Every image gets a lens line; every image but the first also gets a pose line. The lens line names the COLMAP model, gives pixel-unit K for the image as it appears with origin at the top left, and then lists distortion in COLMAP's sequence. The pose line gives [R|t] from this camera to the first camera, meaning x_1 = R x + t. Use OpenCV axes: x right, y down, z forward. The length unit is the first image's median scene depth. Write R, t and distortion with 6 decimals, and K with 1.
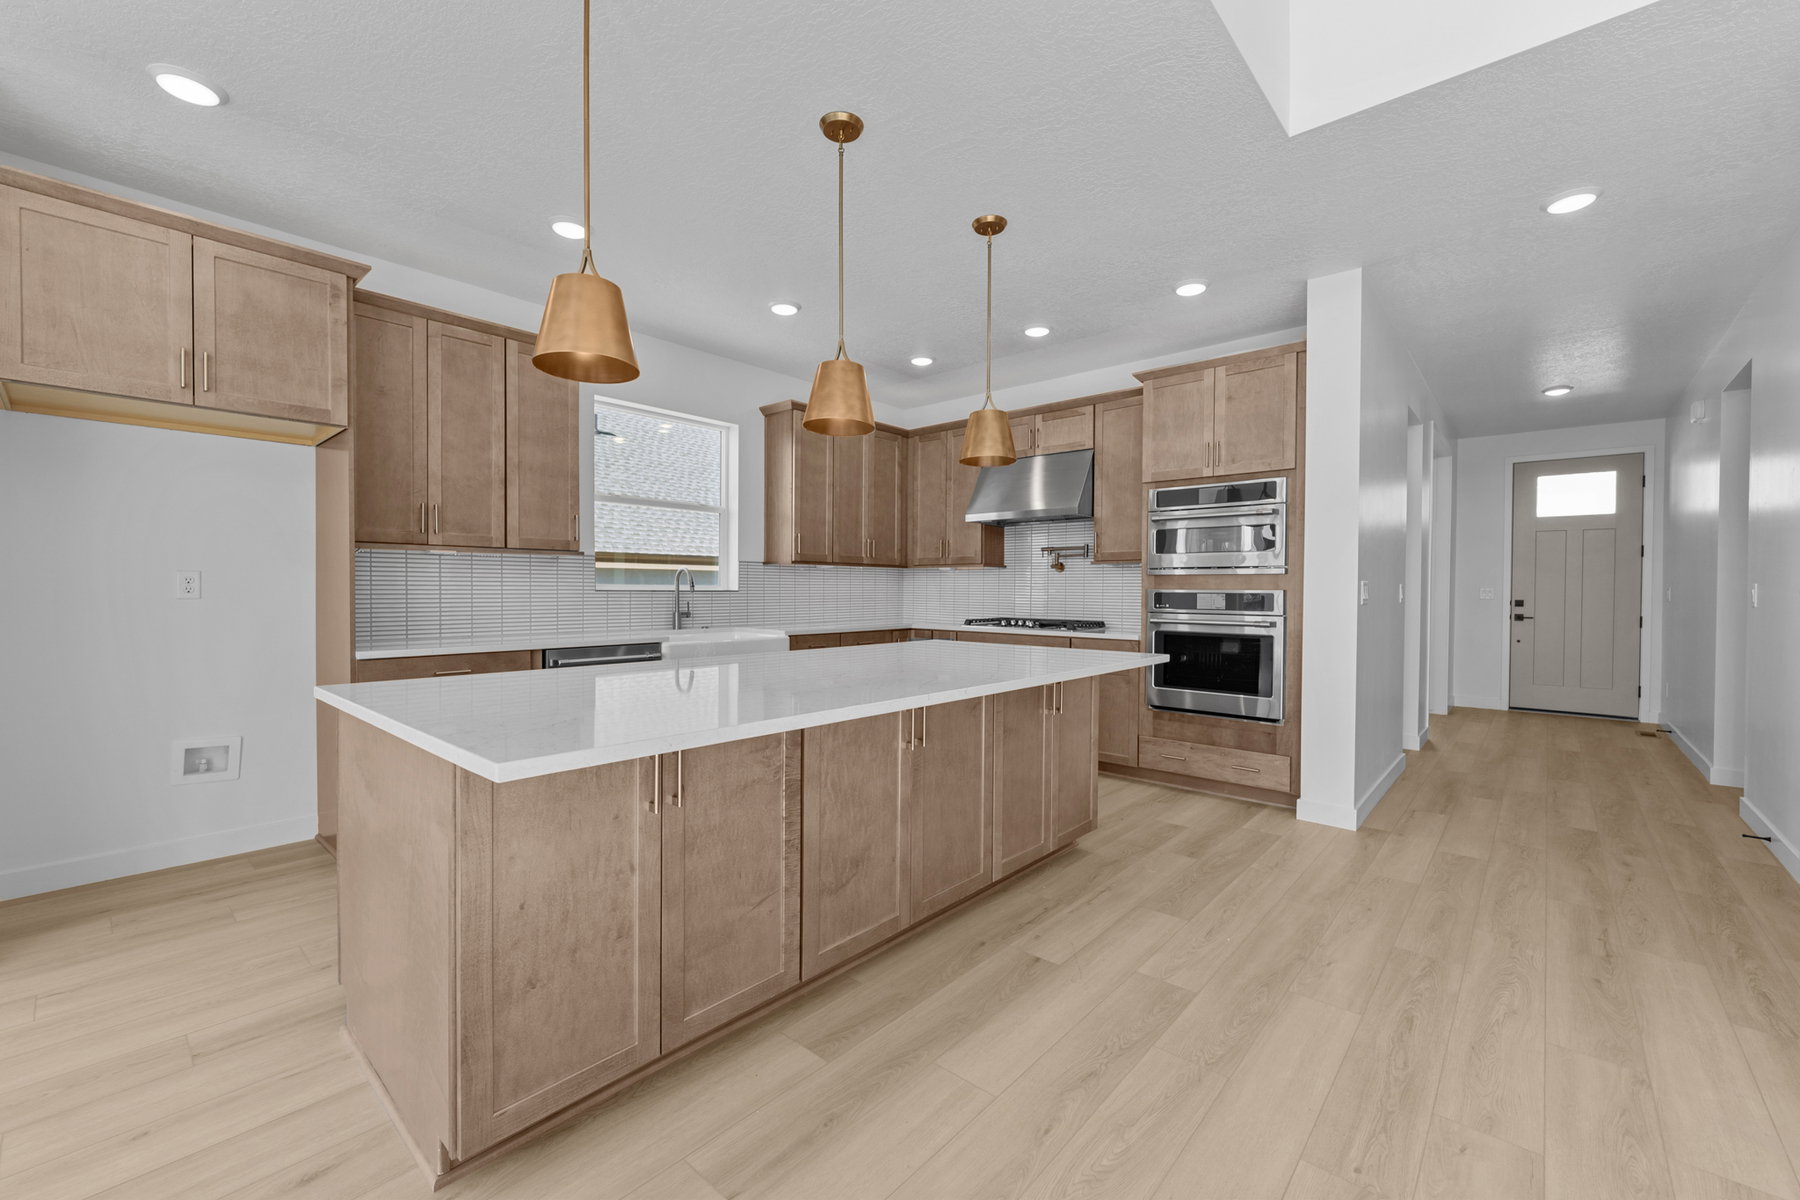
lens RADIAL K [[734.1, 0, 900.0], [0, 734.1, 600.0], [0, 0, 1]] dist [0.000888, -0.000040]
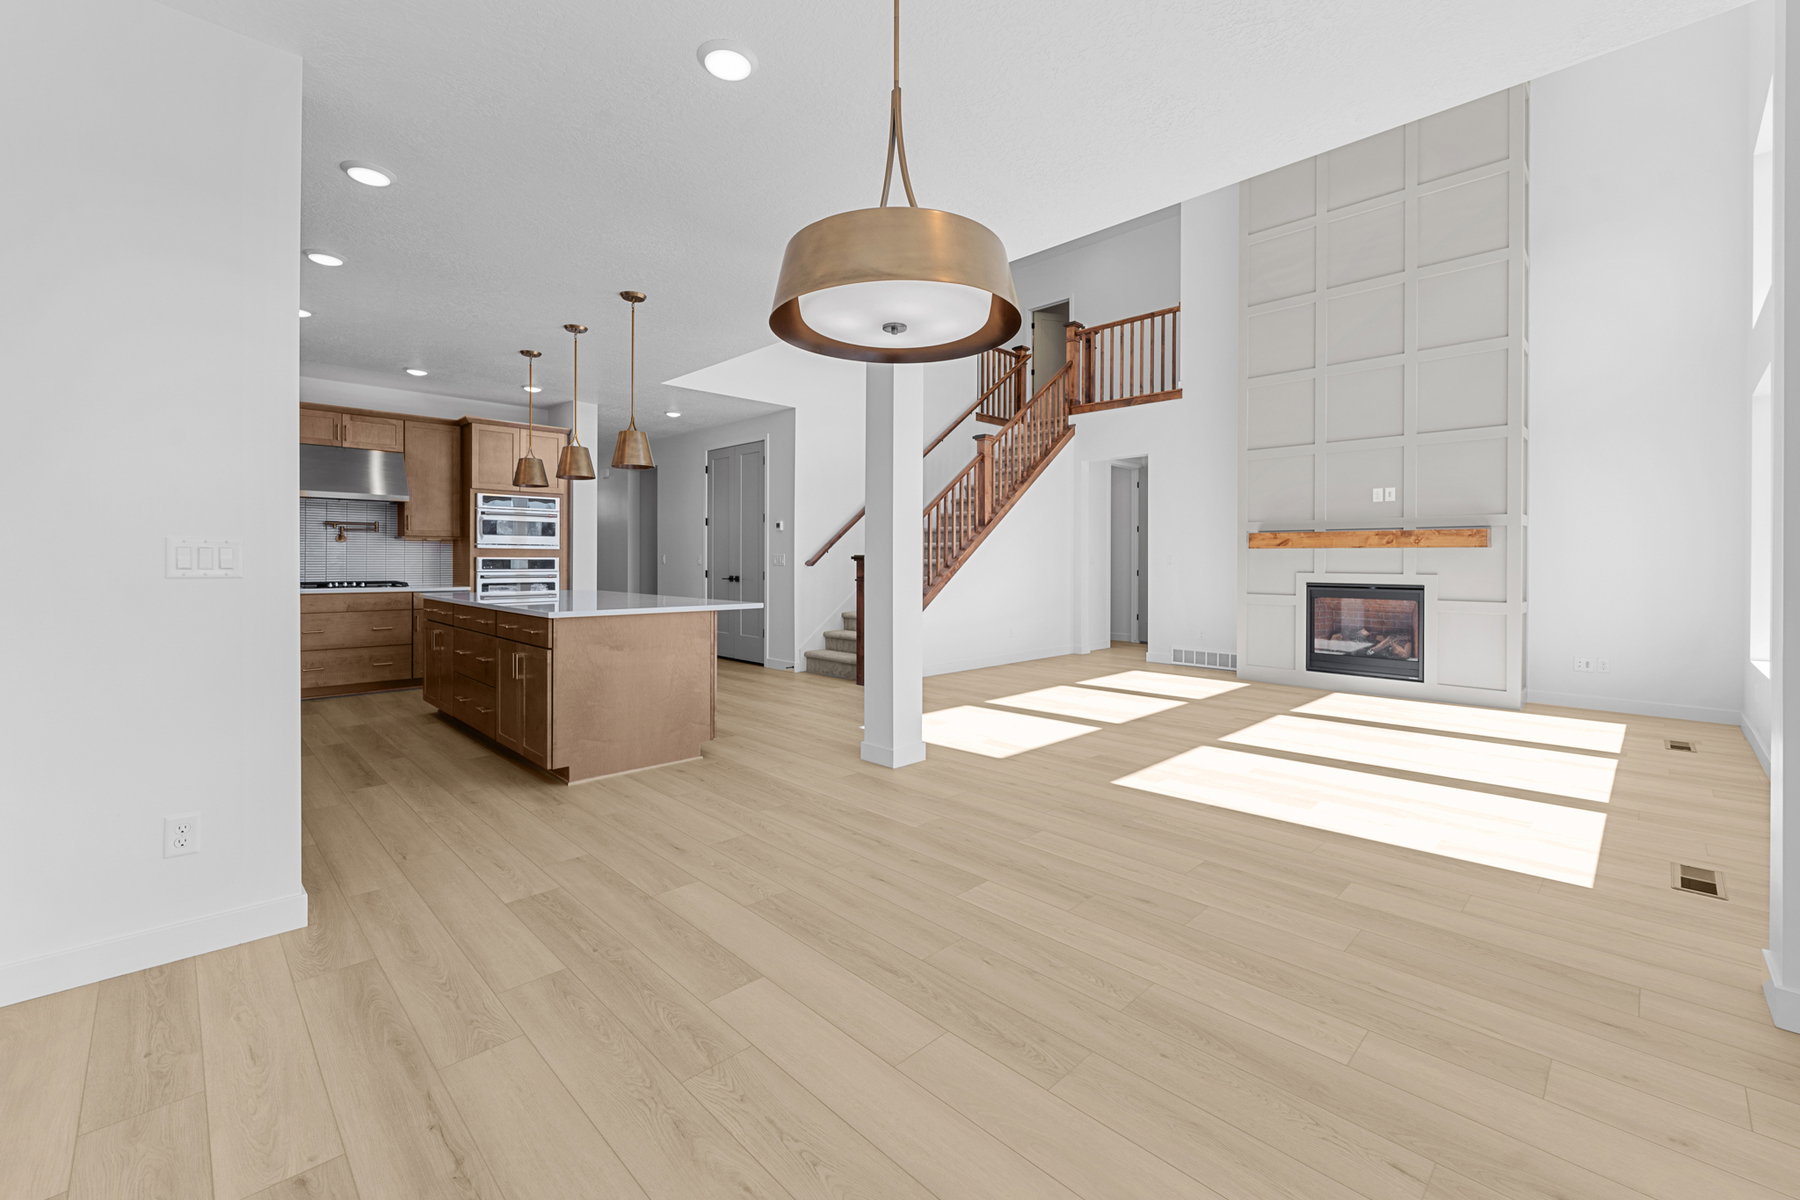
lens RADIAL K [[744.5, 0, 905.5], [0, 744.5, 561.7], [0, 0, 1]] dist [-0.000265, -0.000060]
pose [[0.066902, -0.006578, 0.997738, -1.055350], [0.010719, 0.999925, 0.005874, -0.003737], [-0.997702, 0.010302, 0.066967, -0.012981]]
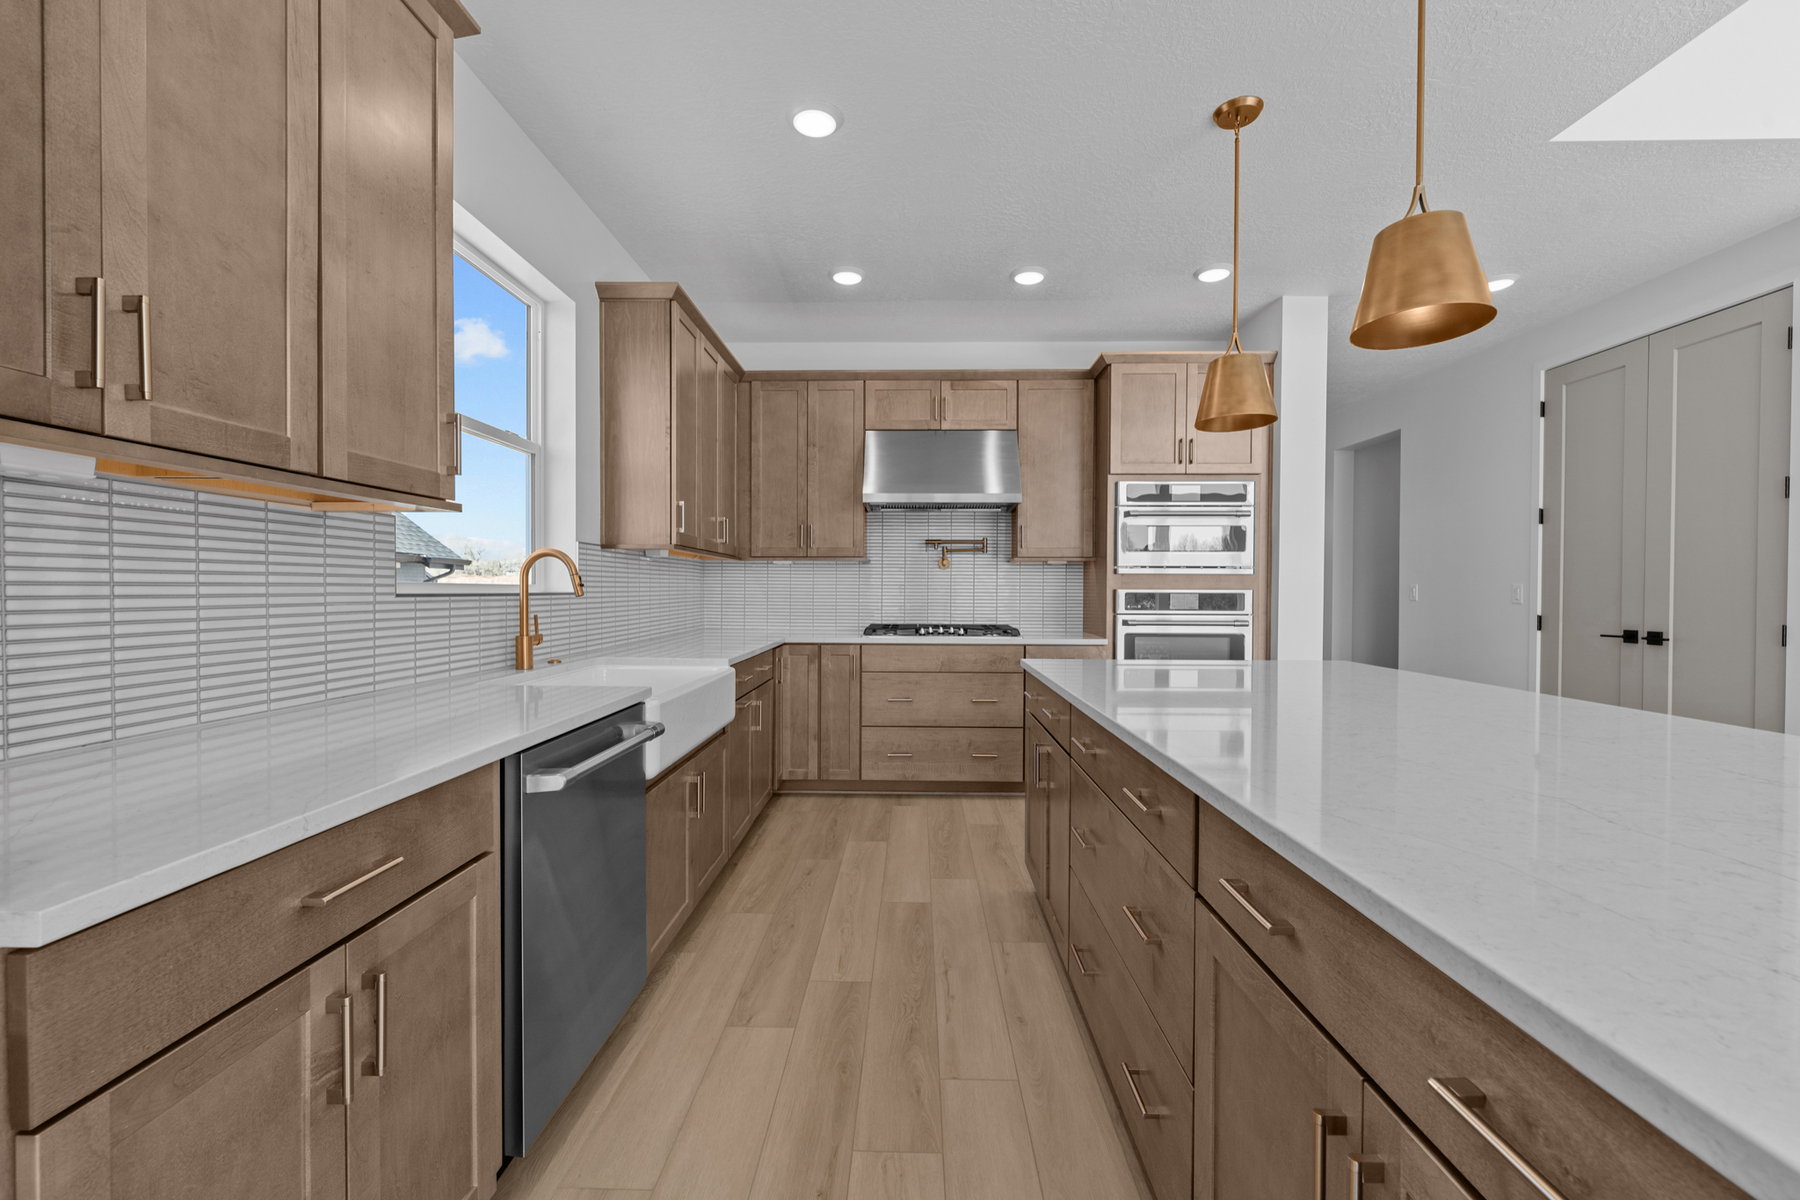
lens RADIAL K [[731.6, 0, 903.0], [0, 731.6, 606.2], [0, 0, 1]] dist [0.001724, 0.000030]
pose [[0.763594, -0.017142, 0.645469, -0.417061], [0.010221, 0.999843, 0.014461, -0.008186], [-0.645615, -0.004445, 0.763650, 0.419374]]
